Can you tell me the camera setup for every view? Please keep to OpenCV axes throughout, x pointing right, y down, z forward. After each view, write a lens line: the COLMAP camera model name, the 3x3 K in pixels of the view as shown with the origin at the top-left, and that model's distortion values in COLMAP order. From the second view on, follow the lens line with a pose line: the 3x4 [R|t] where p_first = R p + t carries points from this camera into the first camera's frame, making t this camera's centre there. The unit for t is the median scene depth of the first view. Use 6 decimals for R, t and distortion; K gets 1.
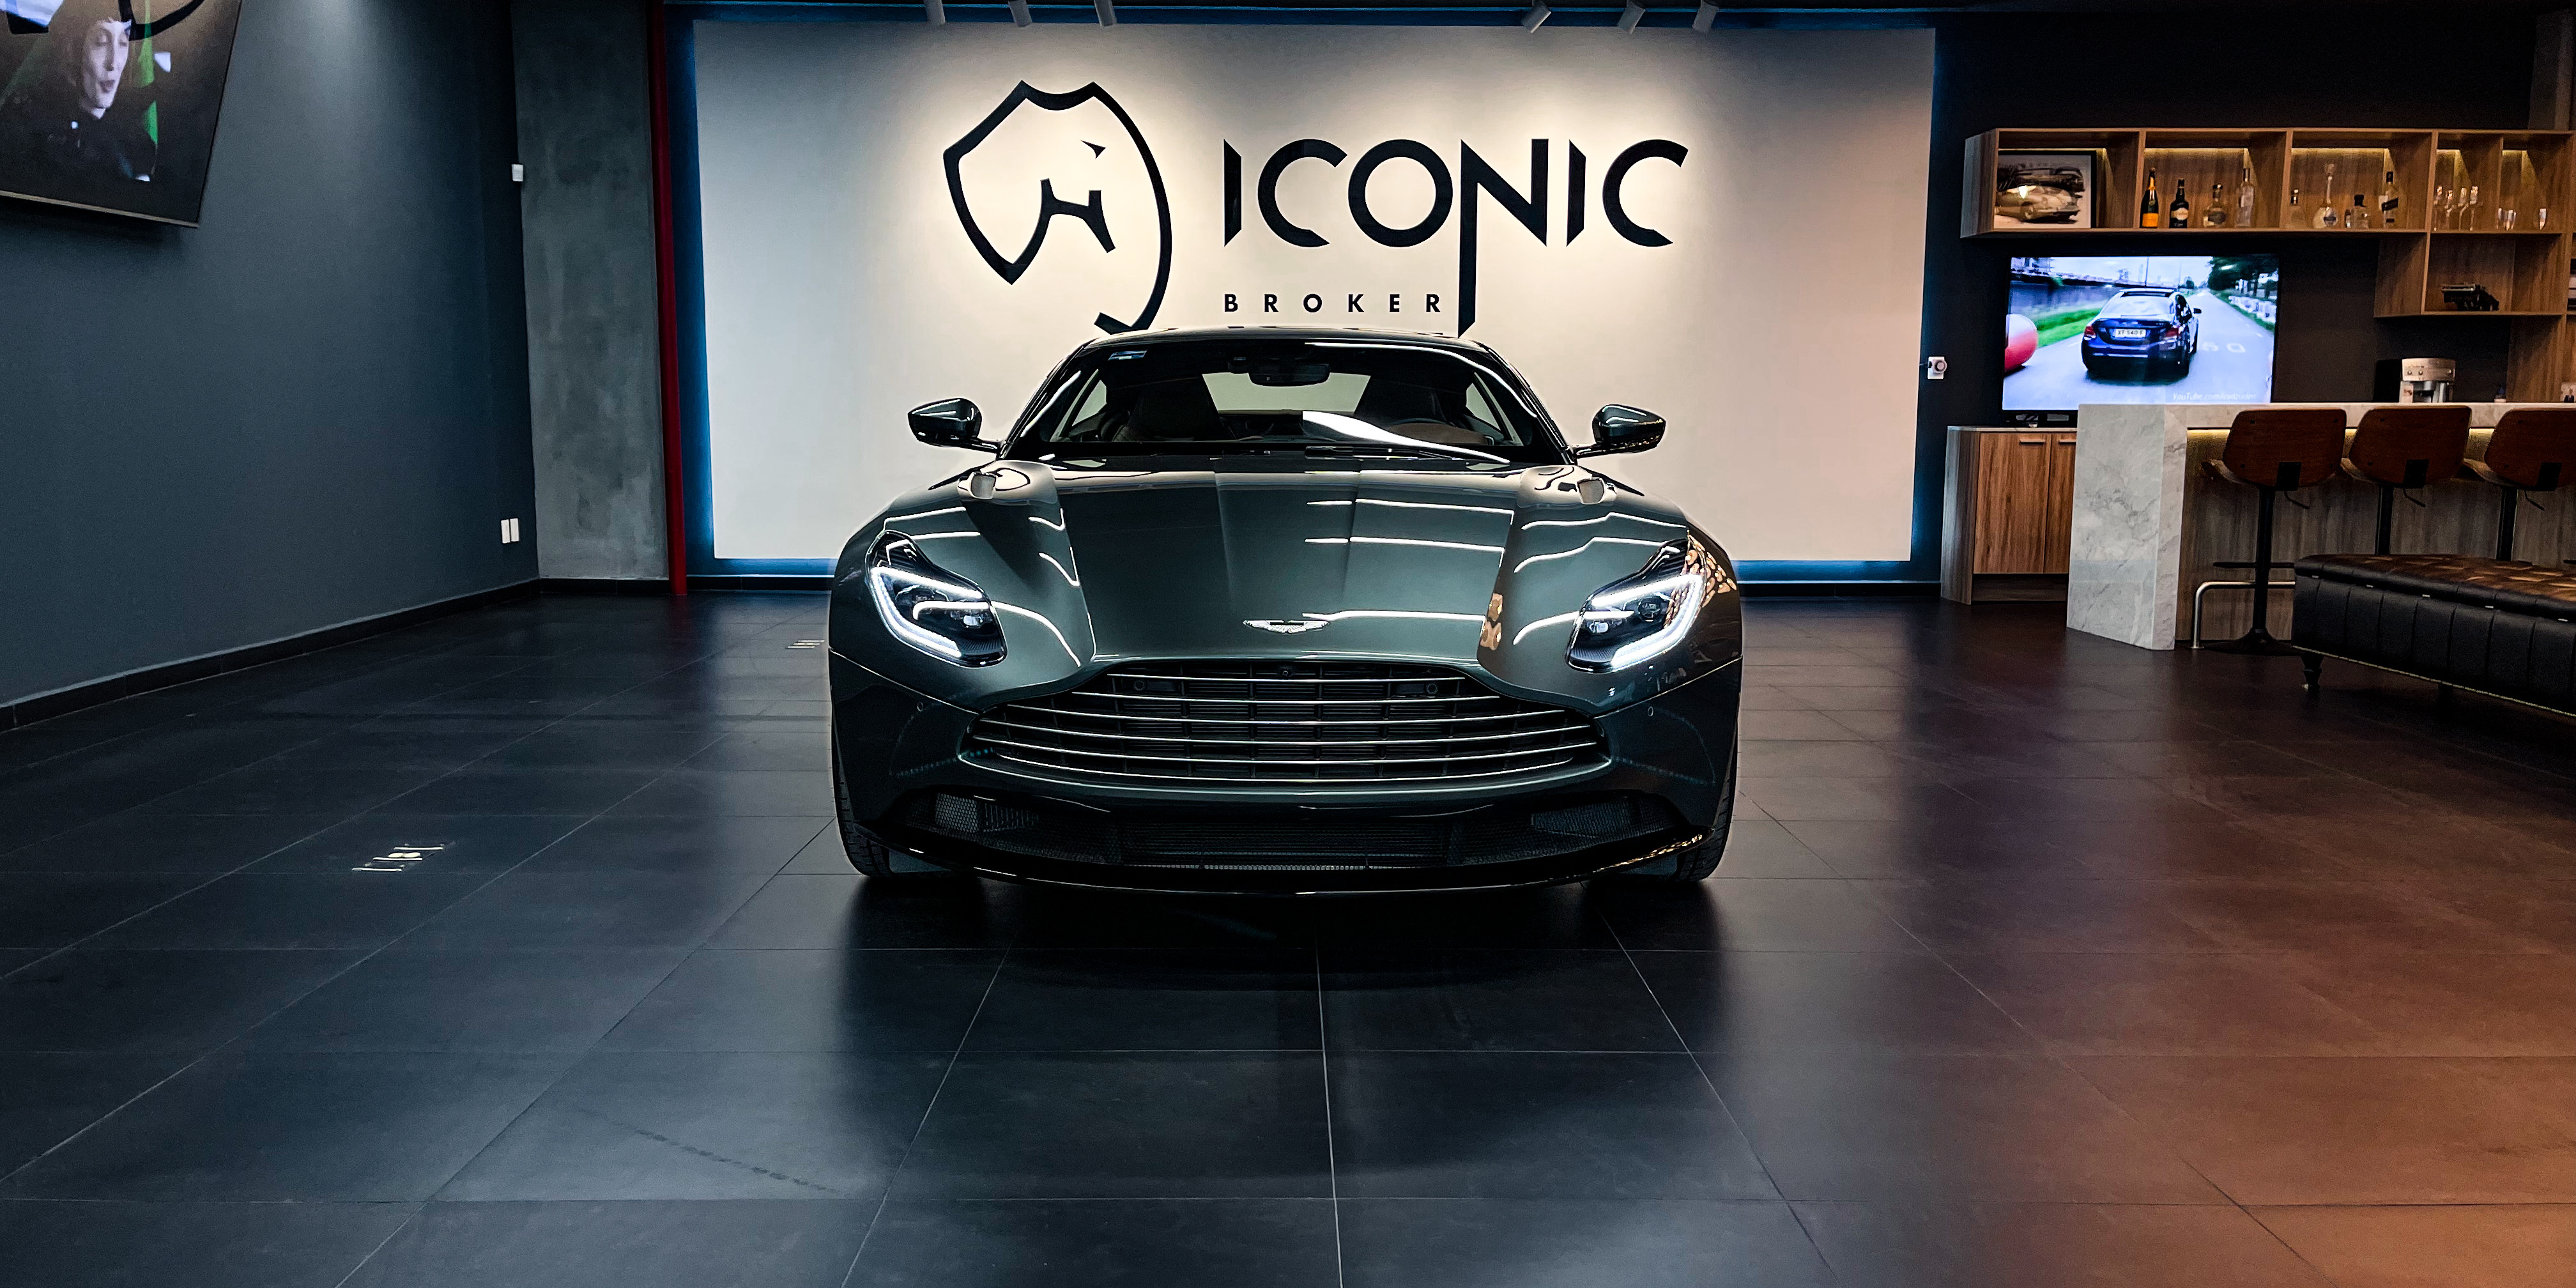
lens RADIAL K [[1940.5, 0, 1288.0], [0, 1940.5, 644.0], [0, 0, 1]] dist [0.115362, -0.175653]
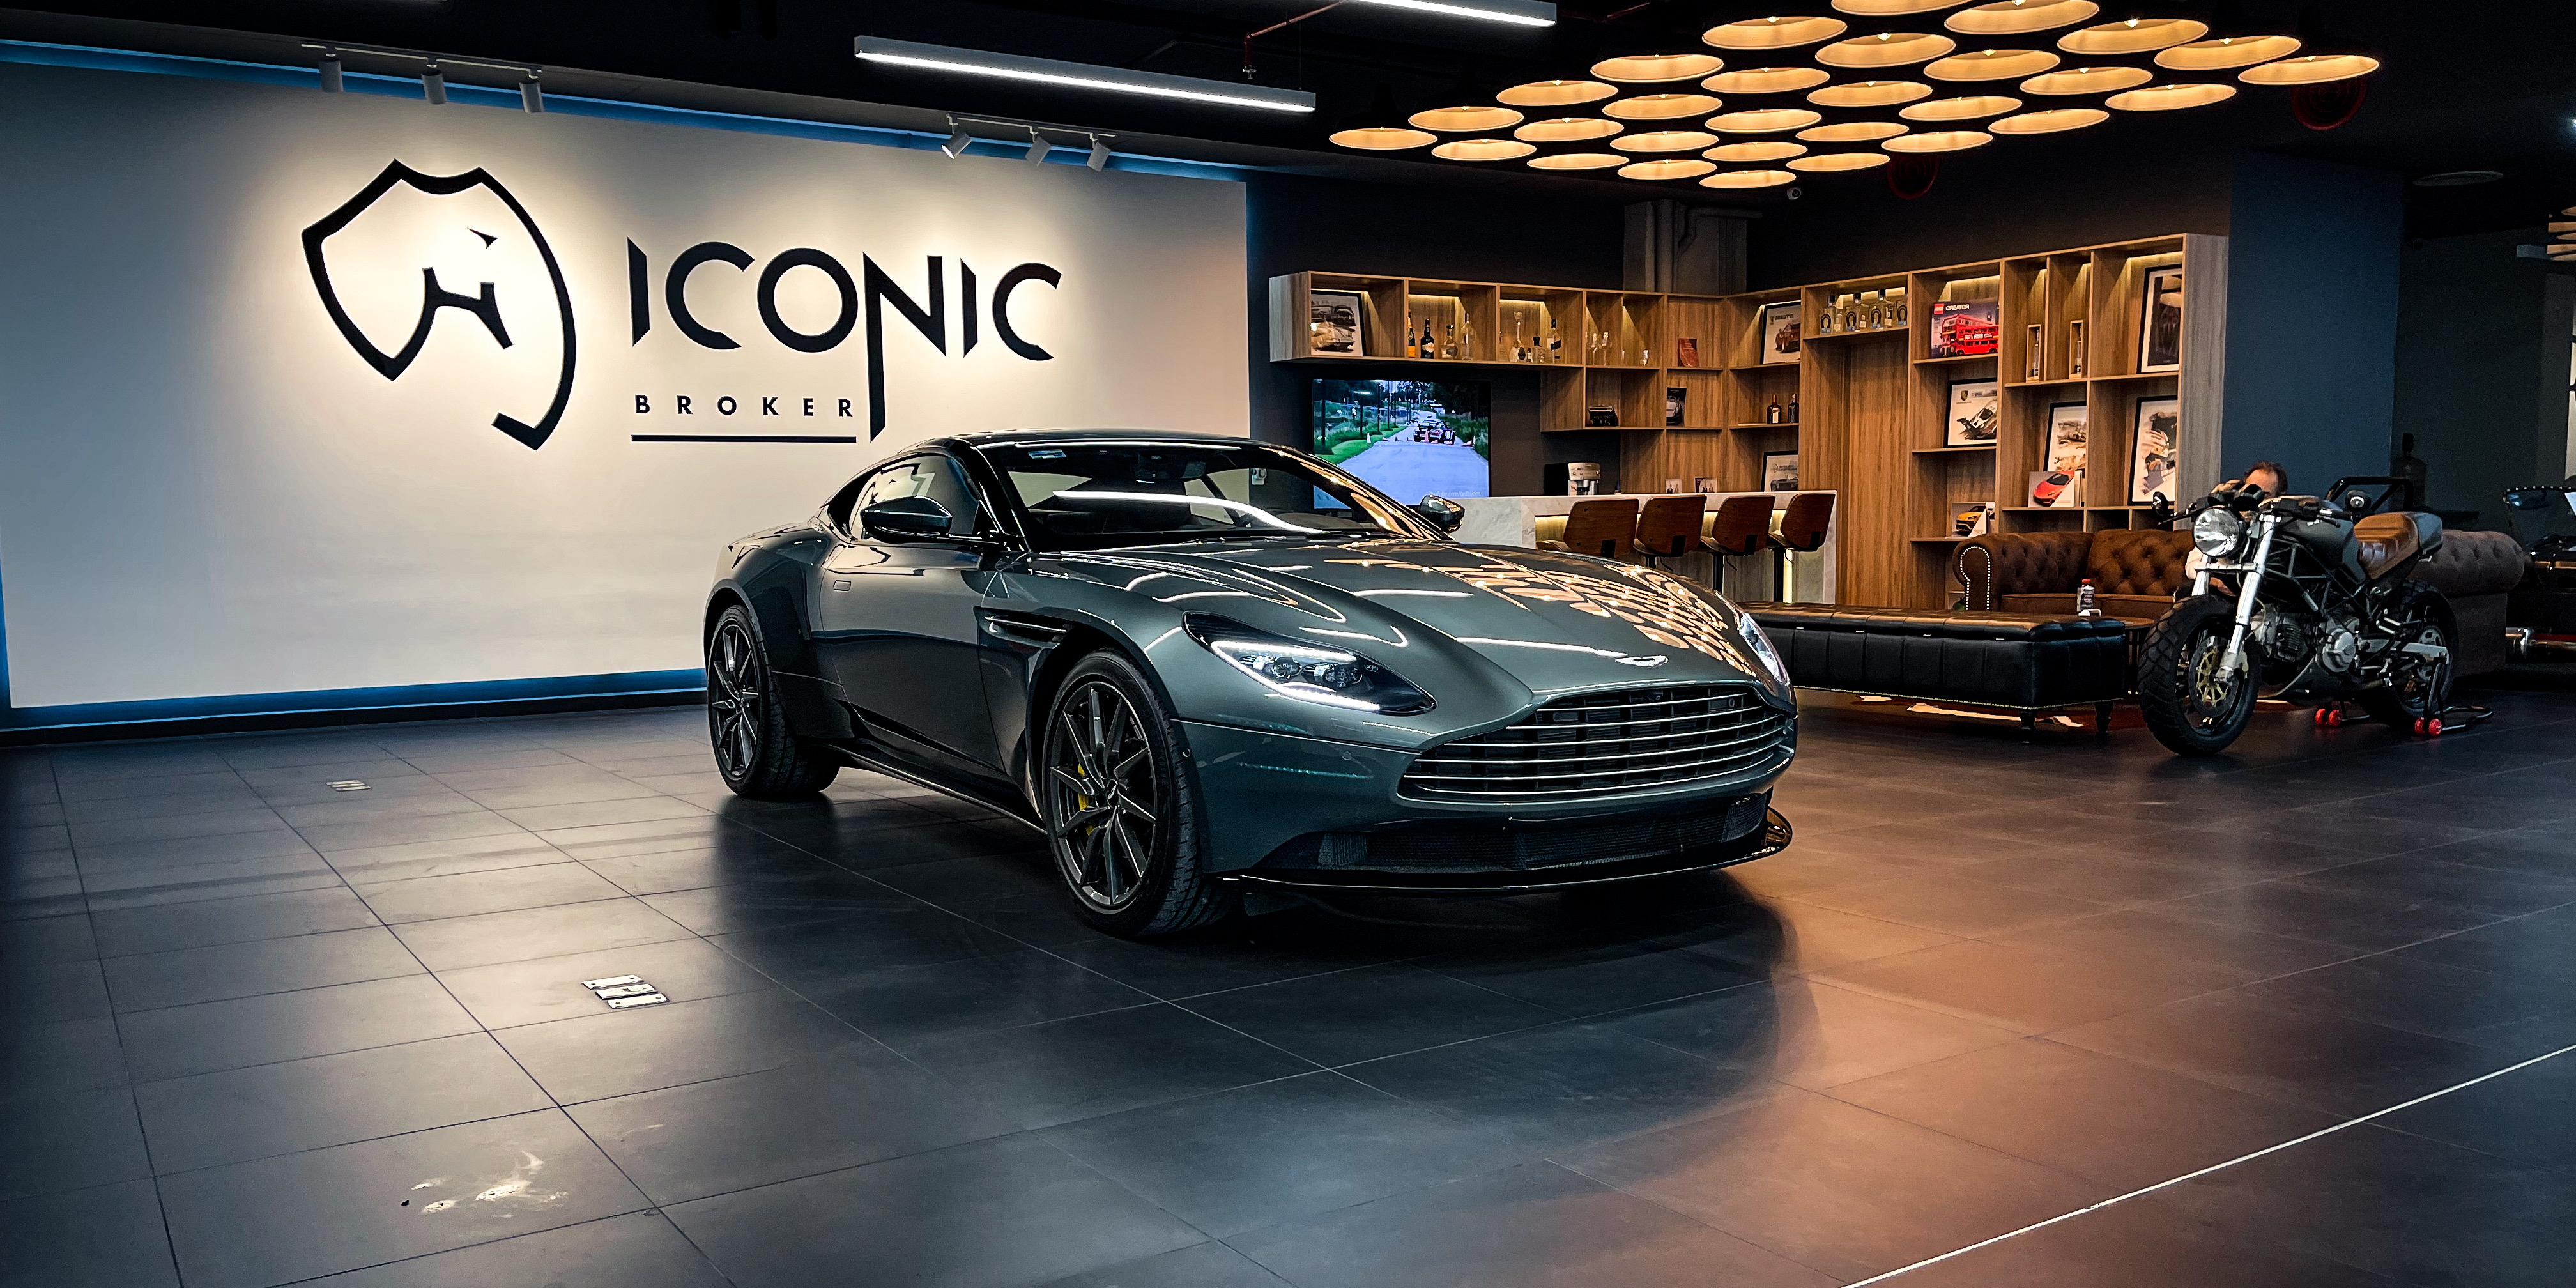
lens RADIAL K [[1967.9, 0, 1288.0], [0, 1967.9, 644.0], [0, 0, 1]] dist [0.049825, 0.001660]
pose [[0.842090, -0.053062, 0.536720, -0.293633], [0.083135, 0.996026, -0.031964, 0.000461], [-0.532891, 0.071537, 0.843155, 0.014174]]
